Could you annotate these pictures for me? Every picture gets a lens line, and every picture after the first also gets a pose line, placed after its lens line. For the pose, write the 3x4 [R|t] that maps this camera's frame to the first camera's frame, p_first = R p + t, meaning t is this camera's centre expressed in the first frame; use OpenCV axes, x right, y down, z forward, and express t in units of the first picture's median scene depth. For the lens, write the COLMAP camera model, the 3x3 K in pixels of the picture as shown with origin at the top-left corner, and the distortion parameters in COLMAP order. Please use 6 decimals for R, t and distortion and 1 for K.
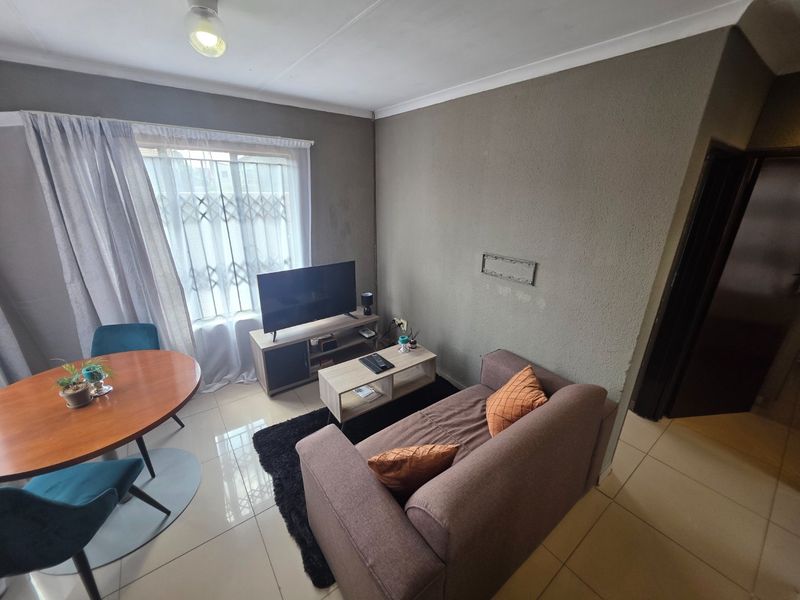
lens RADIAL K [[321.7, 0, 400.8], [0, 321.7, 301.7], [0, 0, 1]] dist [0.001625, -0.000335]
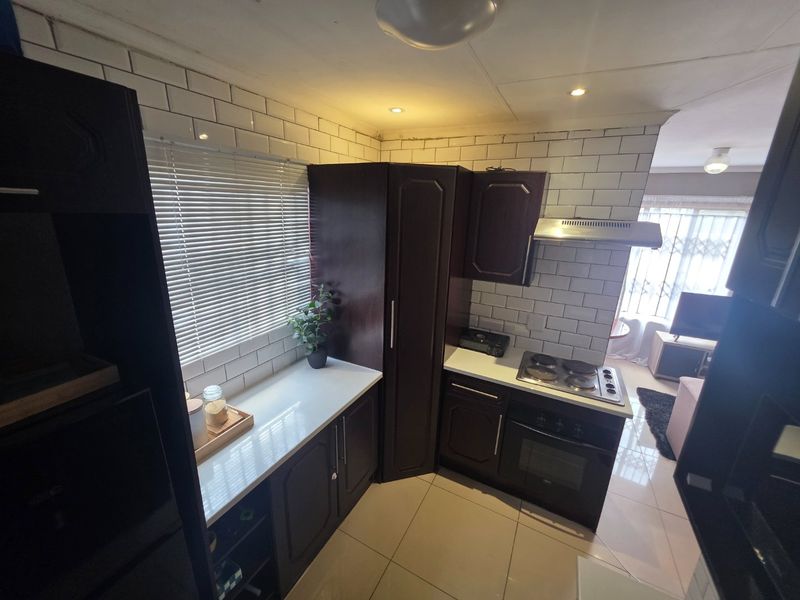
lens RADIAL K [[321.7, 0, 400.5], [0, 321.7, 299.1], [0, 0, 1]] dist [0.001625, -0.000335]
pose [[0.435634, 0.243166, -0.866657, 0.237972], [-0.329987, 0.938929, 0.097573, 0.205022], [0.837455, 0.243480, 0.489271, -0.685560]]
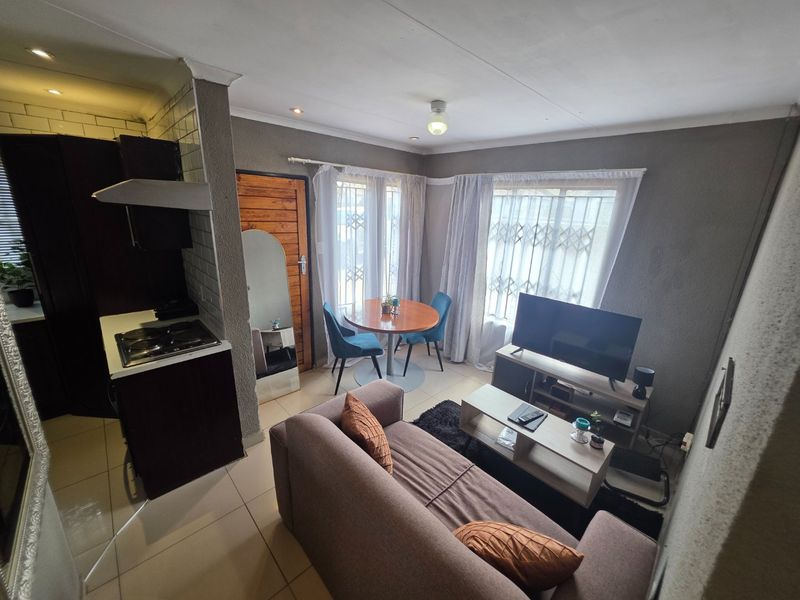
lens RADIAL K [[321.7, 0, 401.3], [0, 321.7, 302.6], [0, 0, 1]] dist [0.001625, -0.000335]
pose [[0.117063, 0.273701, -0.954664, 0.553087], [-0.373714, 0.902758, 0.212994, -0.125542], [0.920127, 0.331838, 0.207965, 0.360126]]
